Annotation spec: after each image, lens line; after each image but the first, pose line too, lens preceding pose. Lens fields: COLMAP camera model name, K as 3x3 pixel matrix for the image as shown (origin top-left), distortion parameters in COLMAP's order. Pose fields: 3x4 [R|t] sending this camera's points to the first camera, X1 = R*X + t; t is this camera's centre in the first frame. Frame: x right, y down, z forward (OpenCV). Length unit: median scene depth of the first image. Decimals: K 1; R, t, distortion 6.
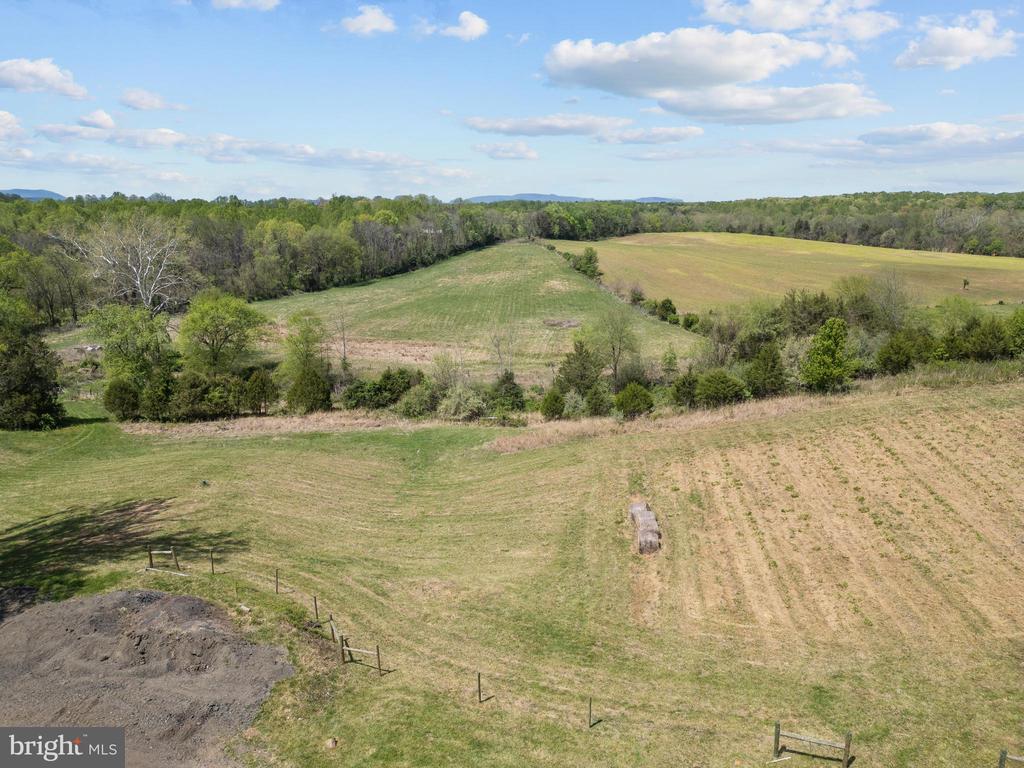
lens RADIAL K [[716.0, 0, 513.5], [0, 716.0, 389.0], [0, 0, 1]] dist [0.077981, -0.078846]
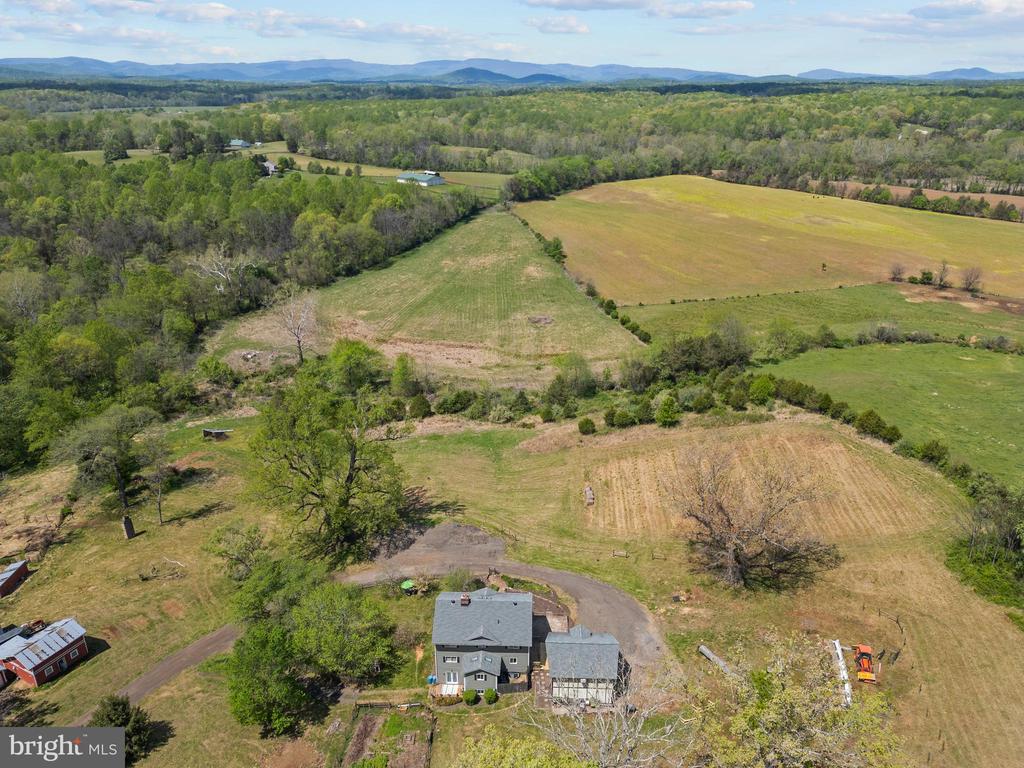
lens RADIAL K [[716.0, 0, 513.8], [0, 716.0, 388.3], [0, 0, 1]] dist [0.077981, -0.078846]
pose [[0.998063, -0.018770, 0.059311, -0.128878], [0.008770, 0.986330, 0.164550, -0.316027], [-0.061589, -0.163712, 0.984584, -0.791118]]
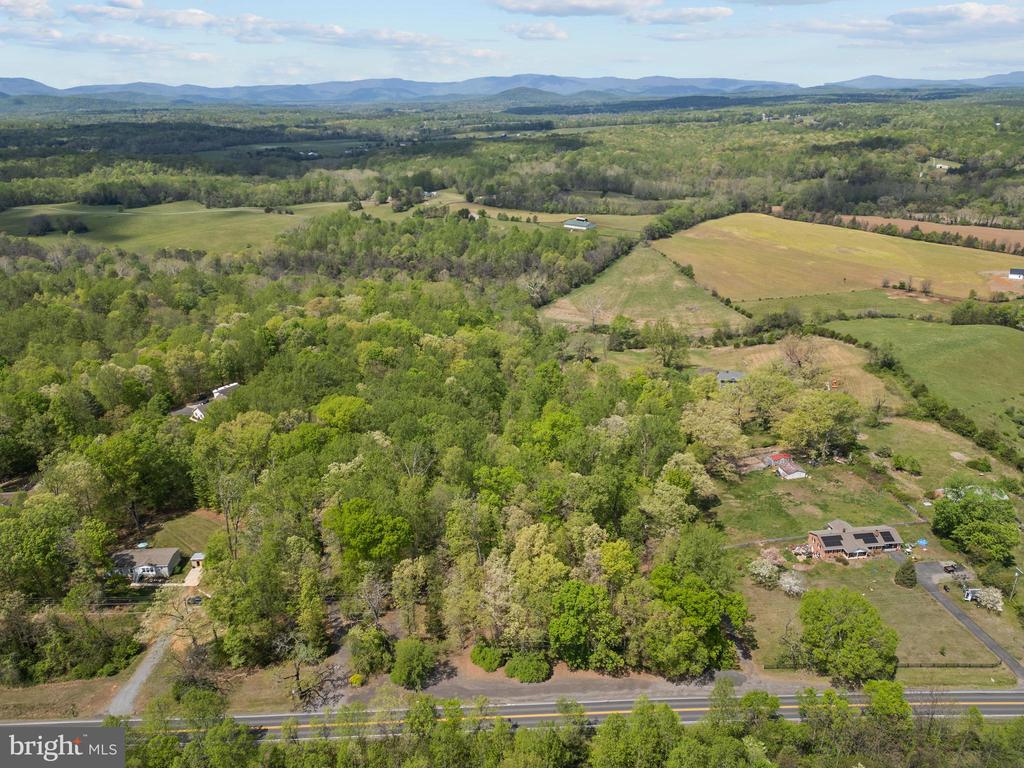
lens RADIAL K [[716.0, 0, 505.6], [0, 716.0, 390.4], [0, 0, 1]] dist [0.077981, -0.078846]
pose [[0.999851, -0.015662, -0.007310, -1.098694], [0.016595, 0.988129, 0.152725, -0.358959], [0.004832, -0.152823, 0.988242, -3.180918]]
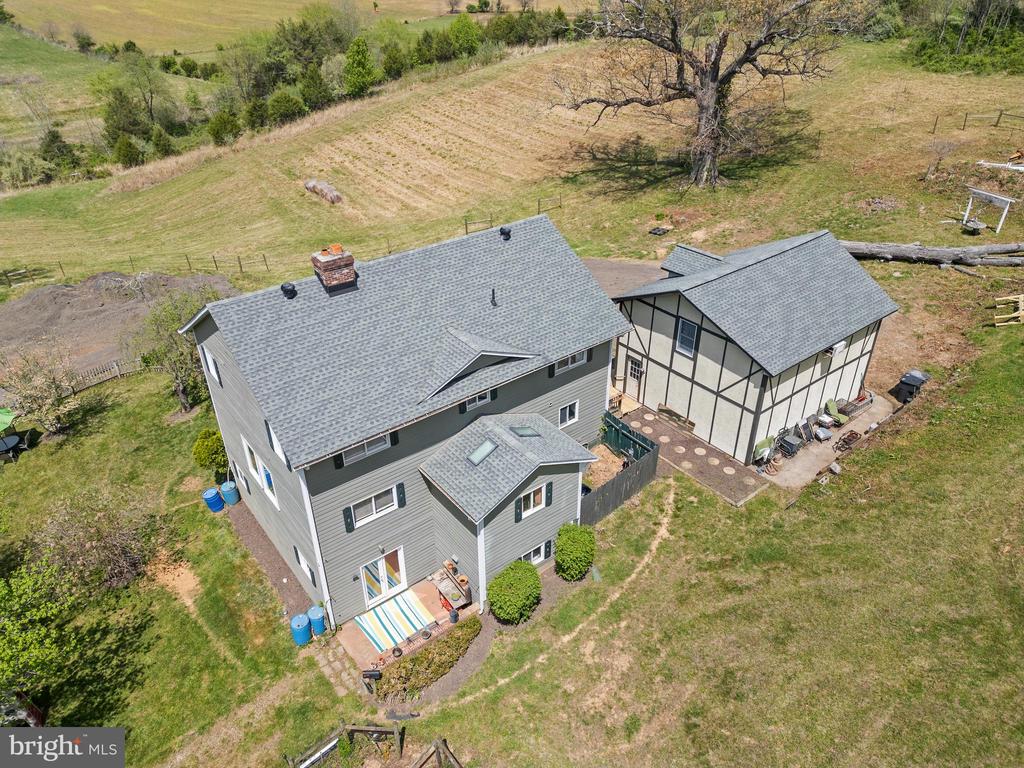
lens RADIAL K [[716.0, 0, 515.7], [0, 716.0, 382.5], [0, 0, 1]] dist [0.077981, -0.078846]
pose [[0.727345, -0.364953, 0.581187, -0.230655], [0.163509, 0.914644, 0.369717, 0.024404], [-0.666509, -0.173883, 0.724935, -0.191317]]
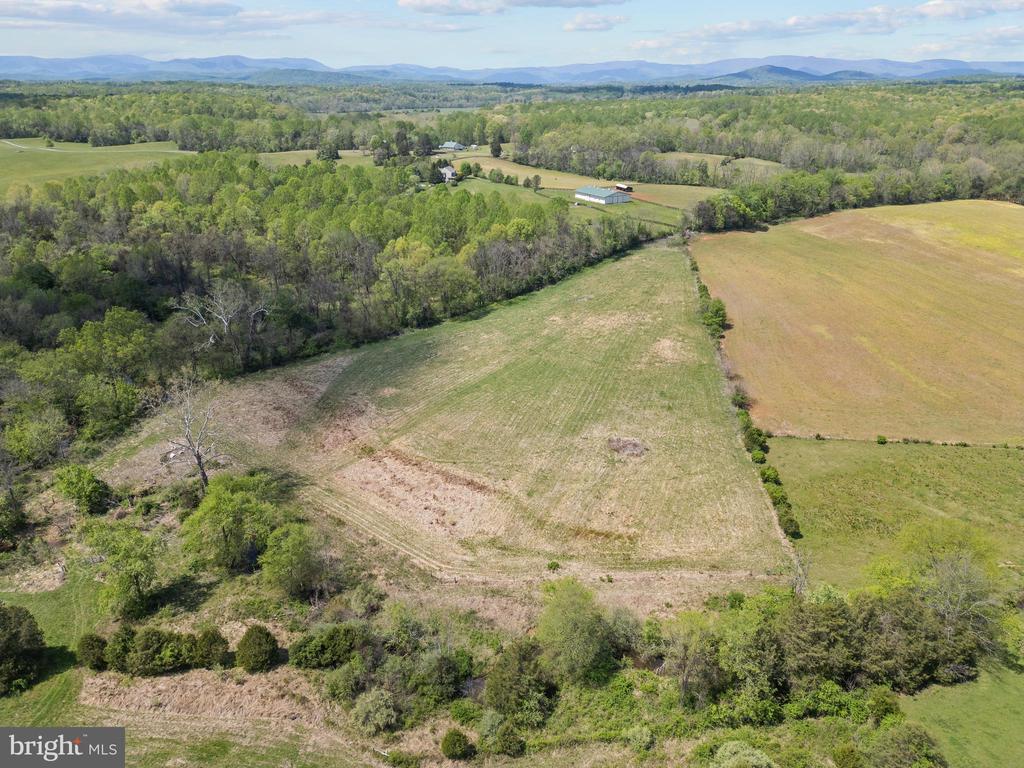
lens RADIAL K [[716.0, 0, 512.2], [0, 716.0, 385.7], [0, 0, 1]] dist [0.077981, -0.078846]
pose [[0.953060, 0.117978, -0.278850, 0.281367], [-0.071520, 0.982621, 0.171292, -0.506703], [0.294212, -0.143308, 0.944935, 0.149081]]
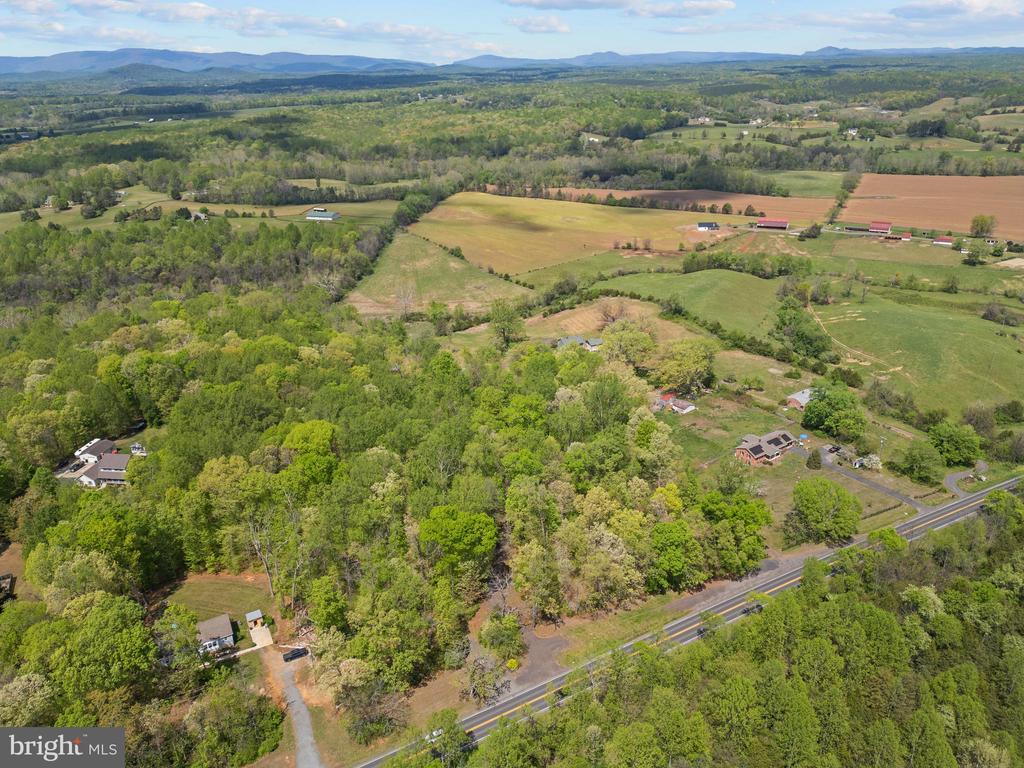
lens RADIAL K [[716.0, 0, 509.8], [0, 716.0, 398.9], [0, 0, 1]] dist [0.077981, -0.078846]
pose [[0.893516, -0.207379, 0.398275, -1.899989], [0.126848, 0.967412, 0.219144, -0.465851], [-0.430741, -0.145289, 0.890704, -3.146303]]
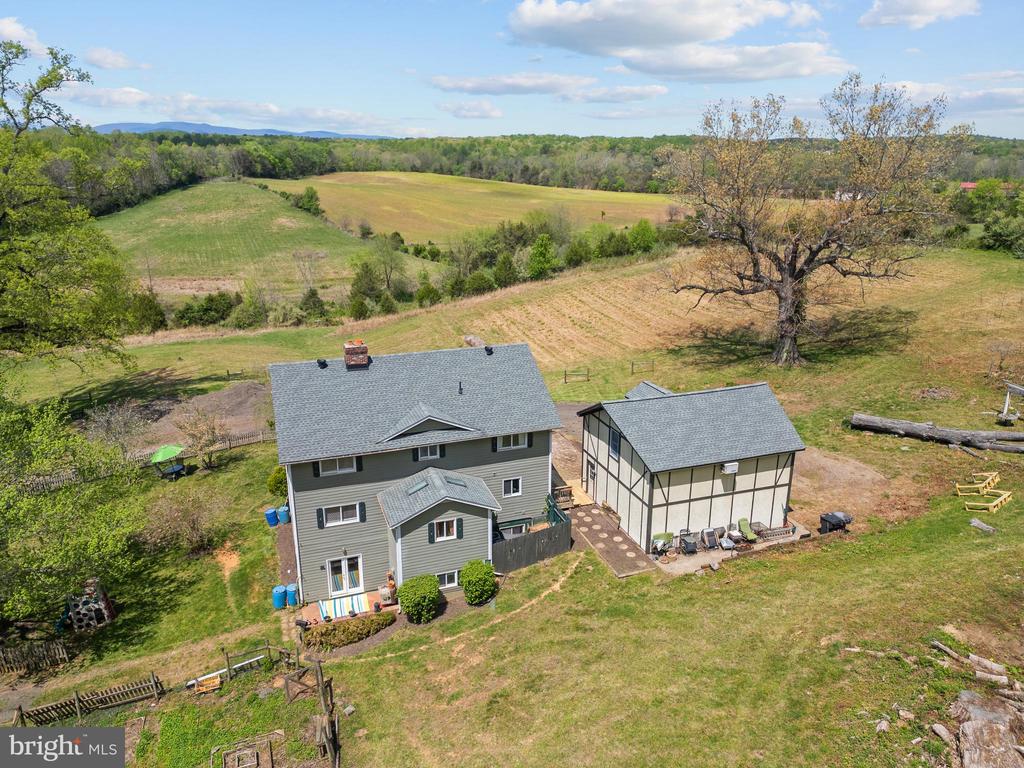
lens RADIAL K [[716.0, 0, 515.7], [0, 716.0, 384.6], [0, 0, 1]] dist [0.077981, -0.078846]
pose [[0.906275, -0.121581, 0.404825, -0.202844], [0.090191, 0.991305, 0.095808, 0.050650], [-0.412953, -0.050317, 0.909361, -0.310411]]
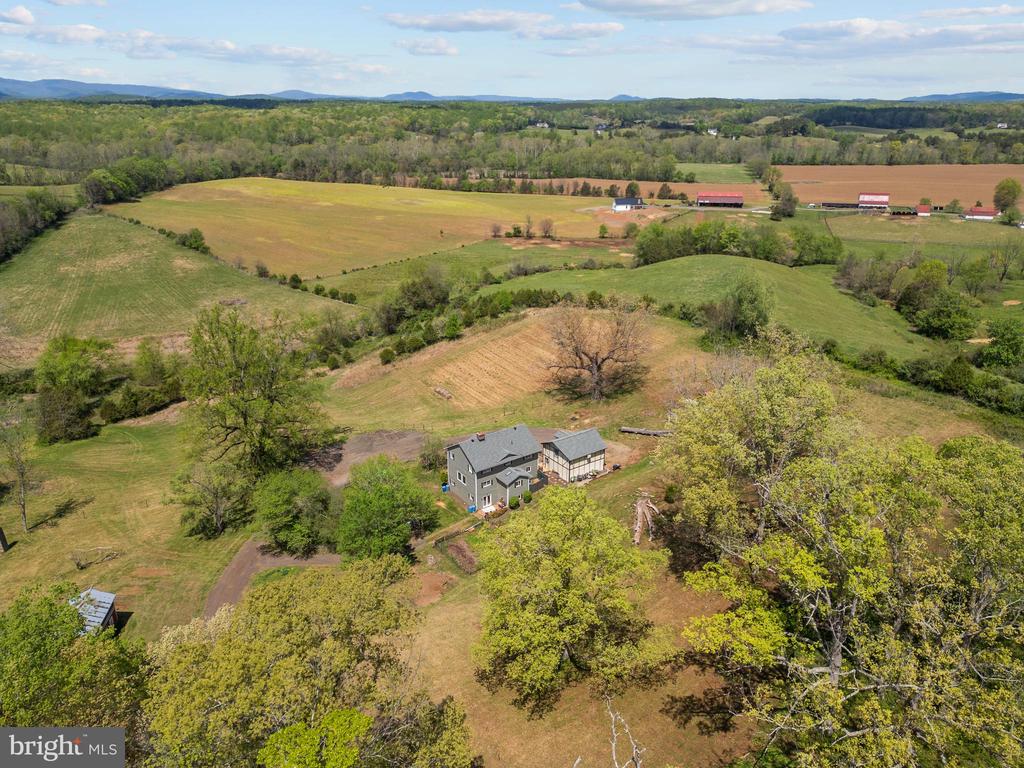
lens RADIAL K [[716.0, 0, 516.8], [0, 716.0, 386.0], [0, 0, 1]] dist [0.077981, -0.078846]
pose [[0.756298, -0.233570, 0.611112, -0.697953], [0.147966, 0.970962, 0.187988, -0.188357], [-0.637275, -0.051751, 0.768897, -0.807550]]
